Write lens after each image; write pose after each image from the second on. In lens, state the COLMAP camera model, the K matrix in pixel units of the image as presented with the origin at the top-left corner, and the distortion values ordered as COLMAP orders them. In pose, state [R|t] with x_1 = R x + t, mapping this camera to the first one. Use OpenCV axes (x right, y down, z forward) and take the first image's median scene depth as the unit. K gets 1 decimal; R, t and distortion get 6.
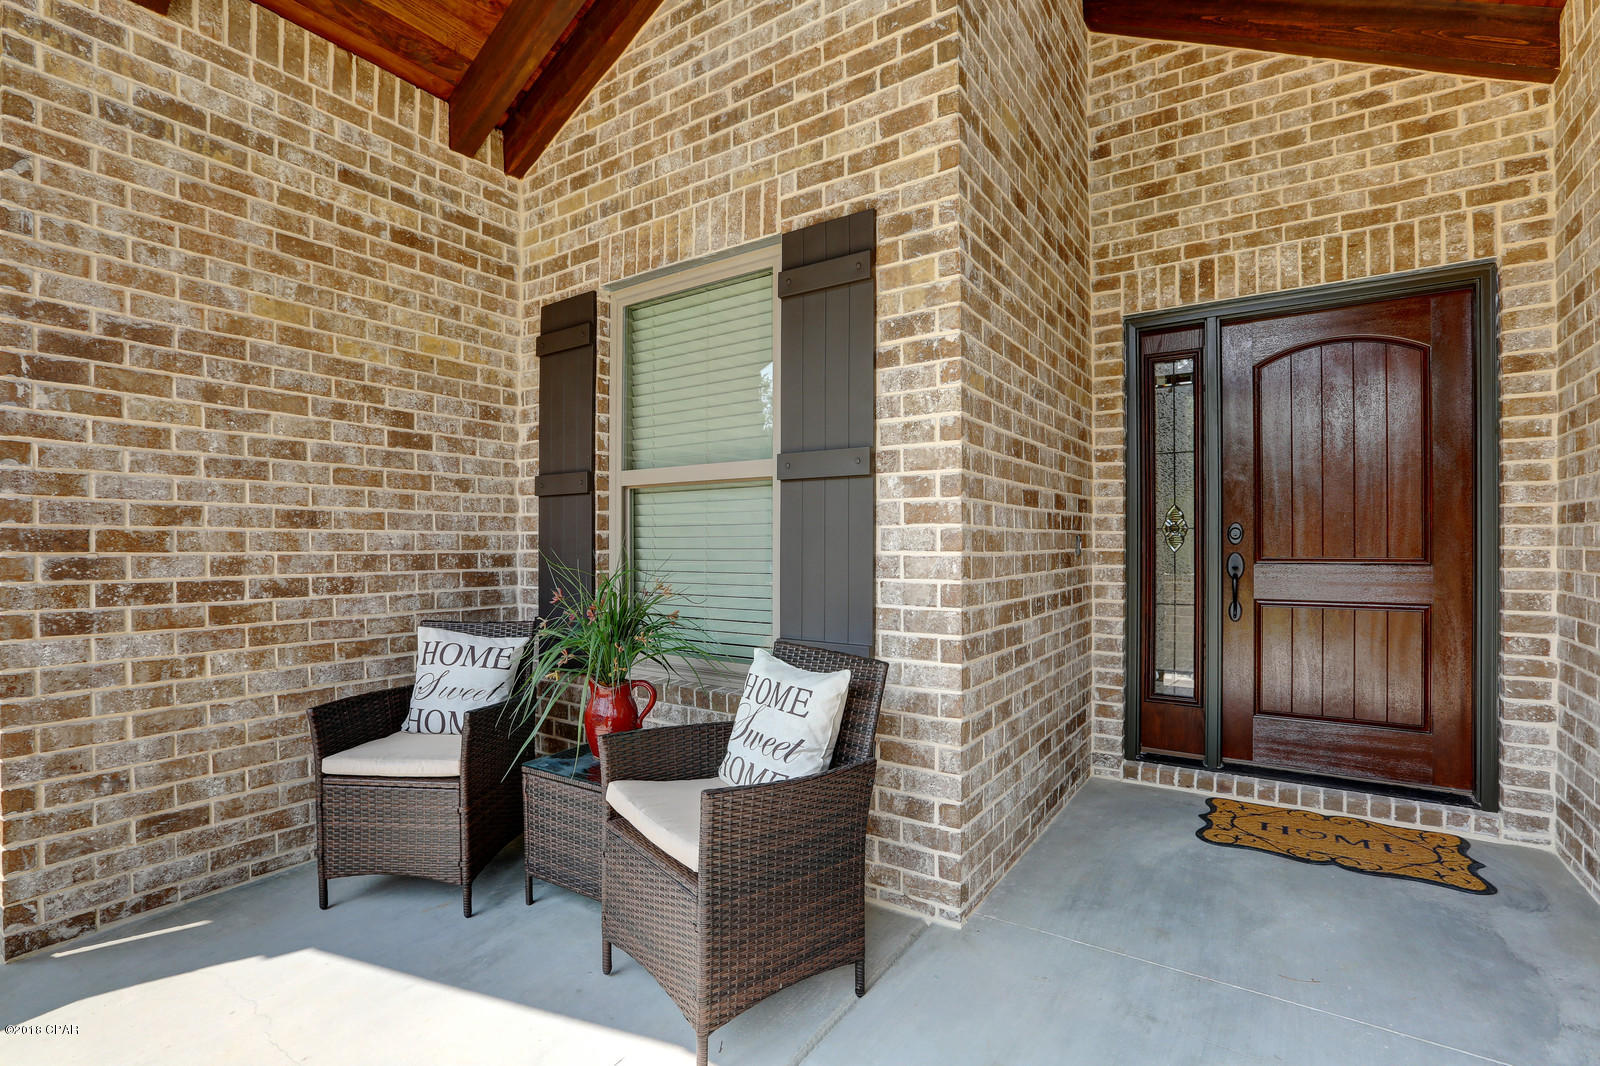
lens RADIAL K [[735.2, 0, 796.3], [0, 735.2, 530.6], [0, 0, 1]] dist [-0.049747, 0.018298]
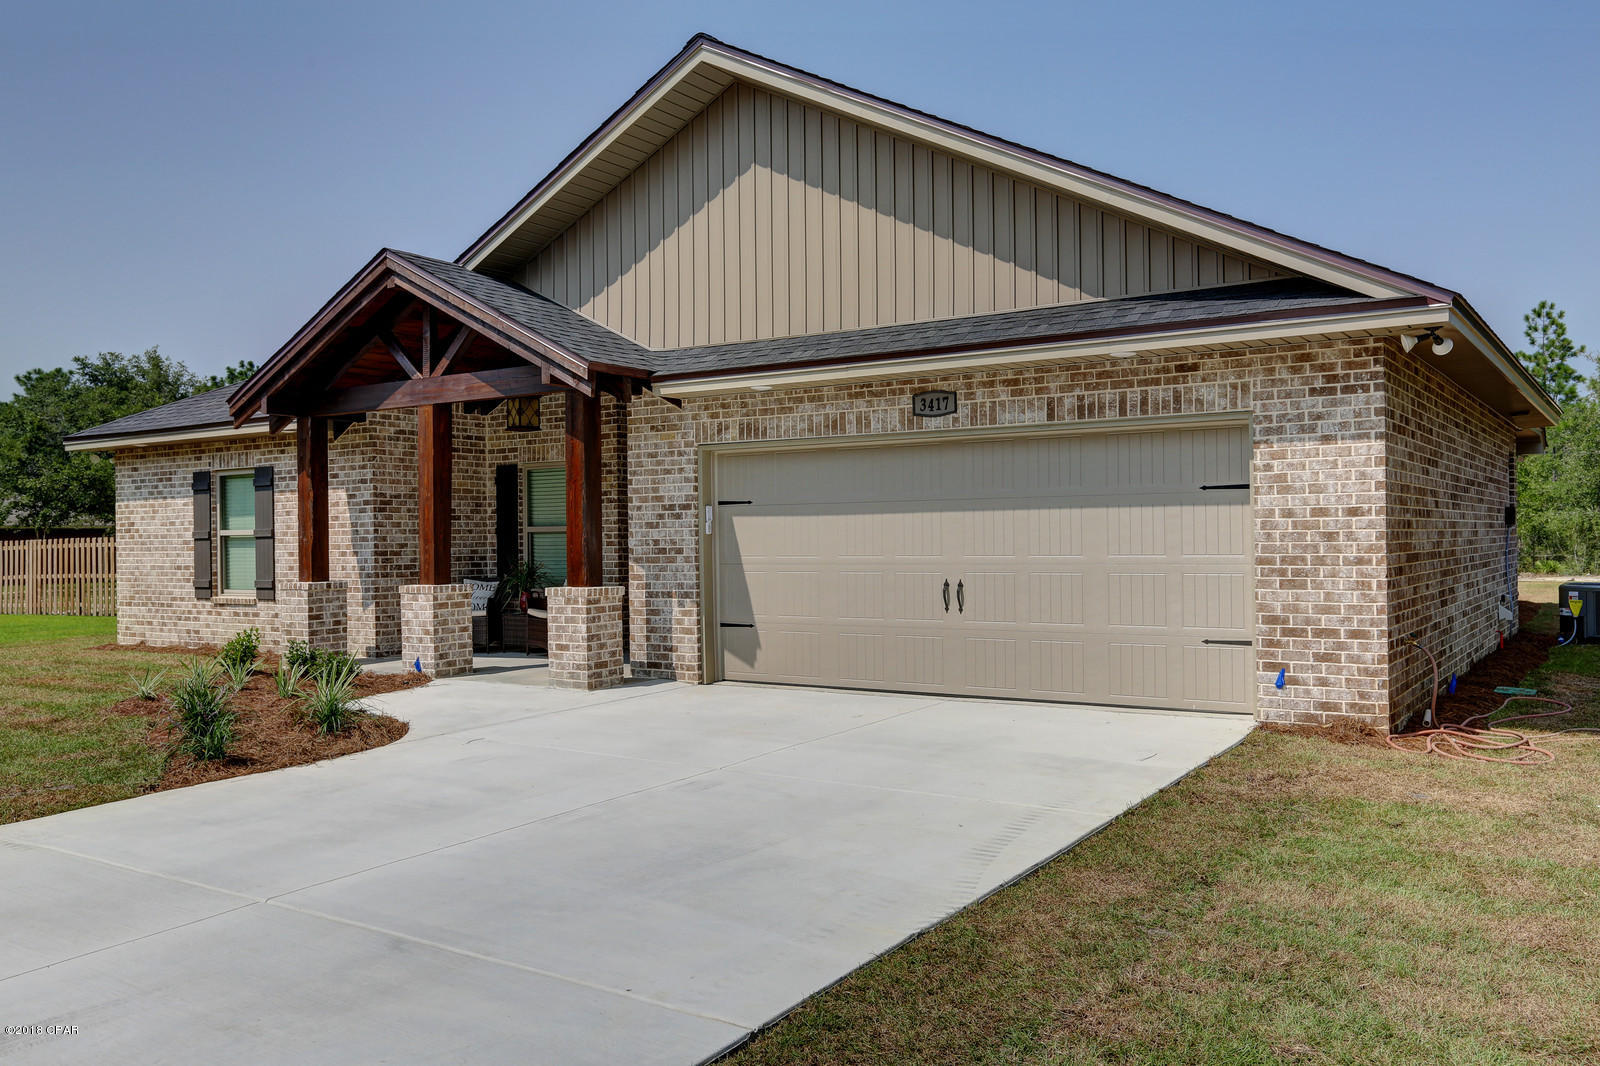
lens RADIAL K [[1260.9, 0, 802.6], [0, 1260.9, 529.9], [0, 0, 1]] dist [-0.043463, 0.139165]
pose [[0.999876, -0.013447, 0.008160, 0.809527], [0.013367, 0.999862, 0.009844, -0.102676], [-0.008291, -0.009734, 0.999918, -3.984180]]
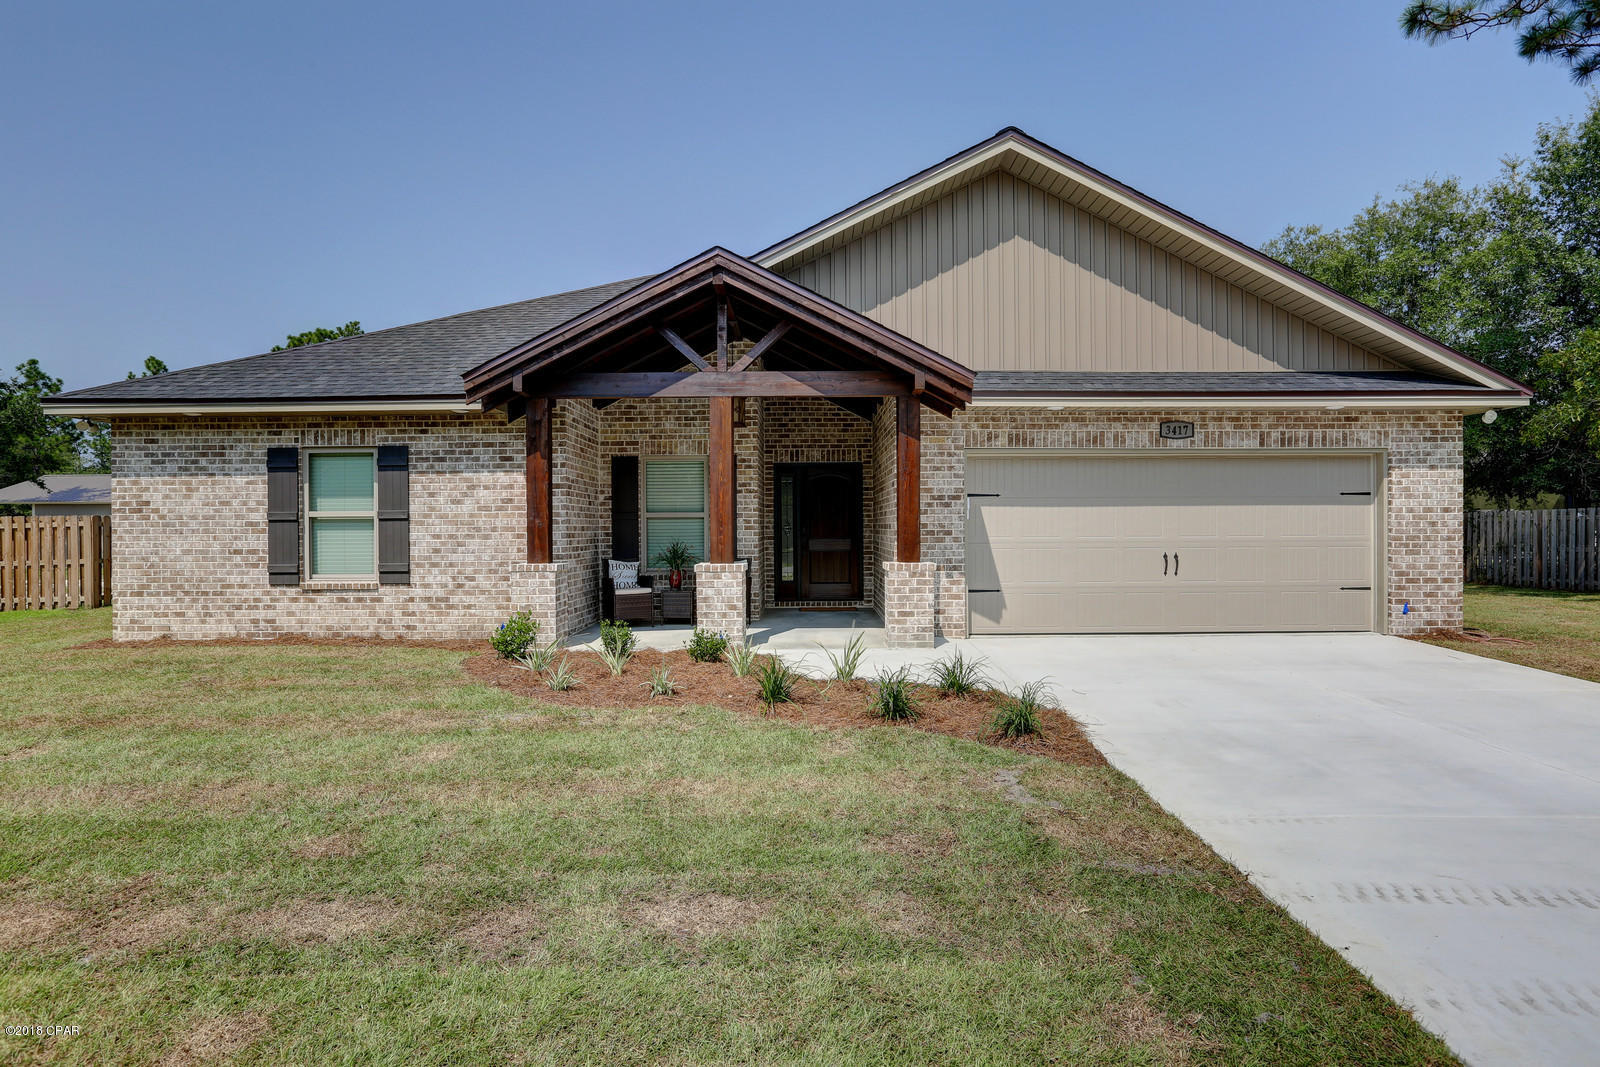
lens RADIAL K [[896.6, 0, 800.0], [0, 896.6, 533.5], [0, 0, 1]] dist [-0.068233, 0.063321]
pose [[0.832799, -0.008817, 0.553505, -1.857174], [-0.002622, 0.999799, 0.019871, -0.069524], [-0.553569, -0.017999, 0.832609, -2.668767]]
